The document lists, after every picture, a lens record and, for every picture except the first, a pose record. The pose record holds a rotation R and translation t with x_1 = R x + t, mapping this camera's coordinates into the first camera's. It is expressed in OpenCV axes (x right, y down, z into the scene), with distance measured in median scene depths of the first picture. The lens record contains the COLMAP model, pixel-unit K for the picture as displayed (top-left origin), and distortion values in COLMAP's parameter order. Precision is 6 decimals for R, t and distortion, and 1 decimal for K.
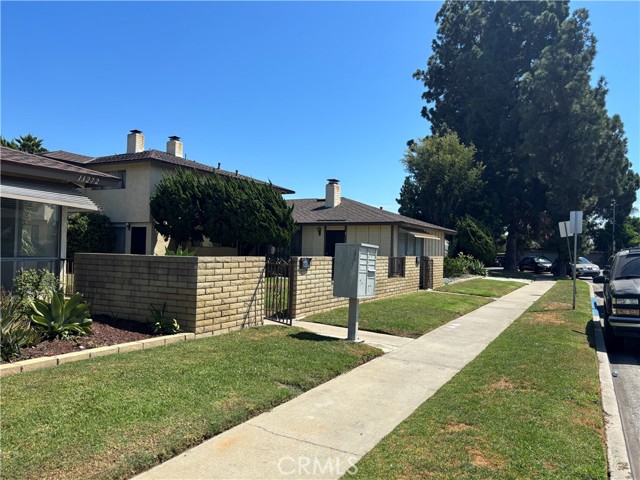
lens RADIAL K [[501.4, 0, 325.3], [0, 501.4, 240.9], [0, 0, 1]] dist [0.060501, -0.070862]
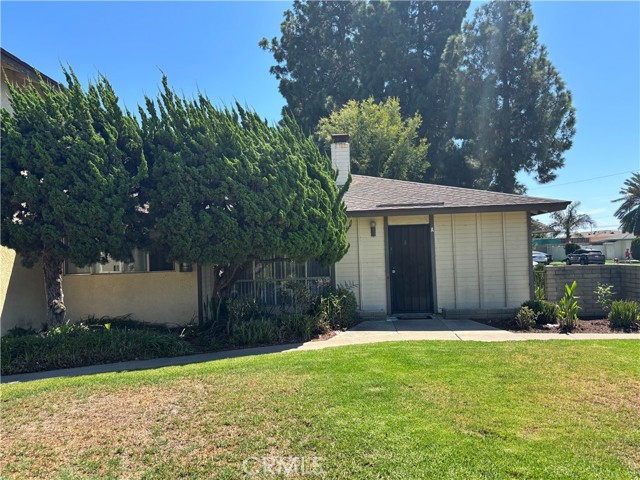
lens RADIAL K [[501.4, 0, 324.2], [0, 501.4, 243.7], [0, 0, 1]] dist [0.060501, -0.070862]
pose [[0.898022, -0.041385, 0.438000, -0.303152], [0.042502, 0.999070, 0.007258, -0.010487], [-0.437893, 0.012098, 0.898946, 0.621258]]
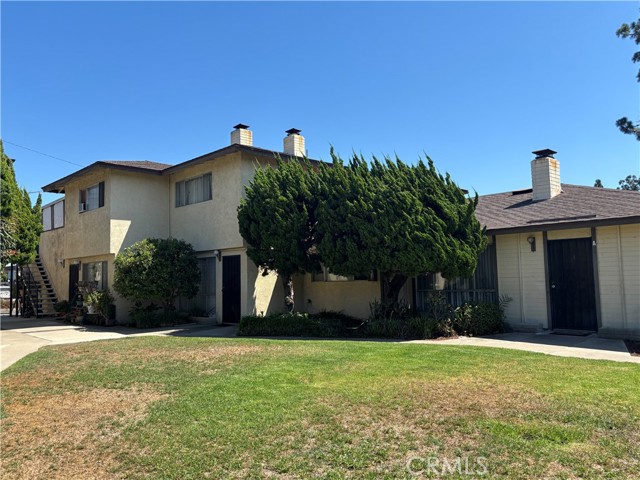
lens RADIAL K [[501.4, 0, 321.3], [0, 501.4, 240.0], [0, 0, 1]] dist [0.060501, -0.070862]
pose [[0.944984, -0.067577, -0.320059, -0.055110], [0.050787, 0.996874, -0.060528, -0.002515], [0.323149, 0.040943, 0.945462, 0.475289]]
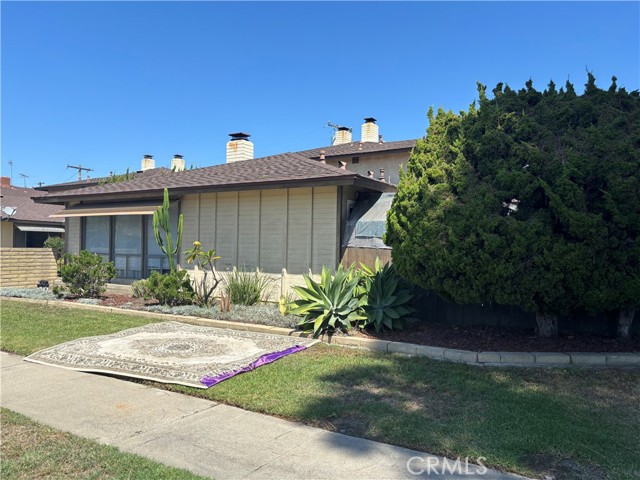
lens RADIAL K [[501.4, 0, 321.8], [0, 501.4, 245.9], [0, 0, 1]] dist [0.060501, -0.070862]
pose [[-0.090823, -0.028978, -0.995445, 0.779467], [0.002120, 0.999569, -0.029292, 0.045647], [0.995865, -0.004771, -0.090722, 1.420365]]
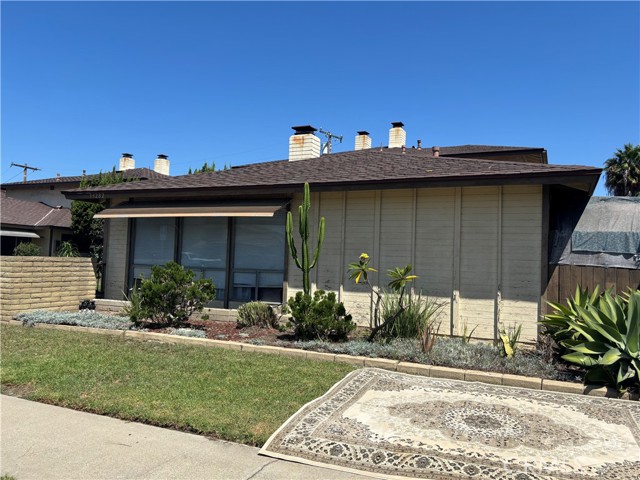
lens RADIAL K [[501.4, 0, 326.2], [0, 501.4, 232.4], [0, 0, 1]] dist [0.060501, -0.070862]
pose [[0.038752, -0.079301, -0.996097, 0.673175], [-0.011413, 0.996746, -0.079797, 0.041099], [0.999184, 0.014461, 0.037720, 1.228167]]
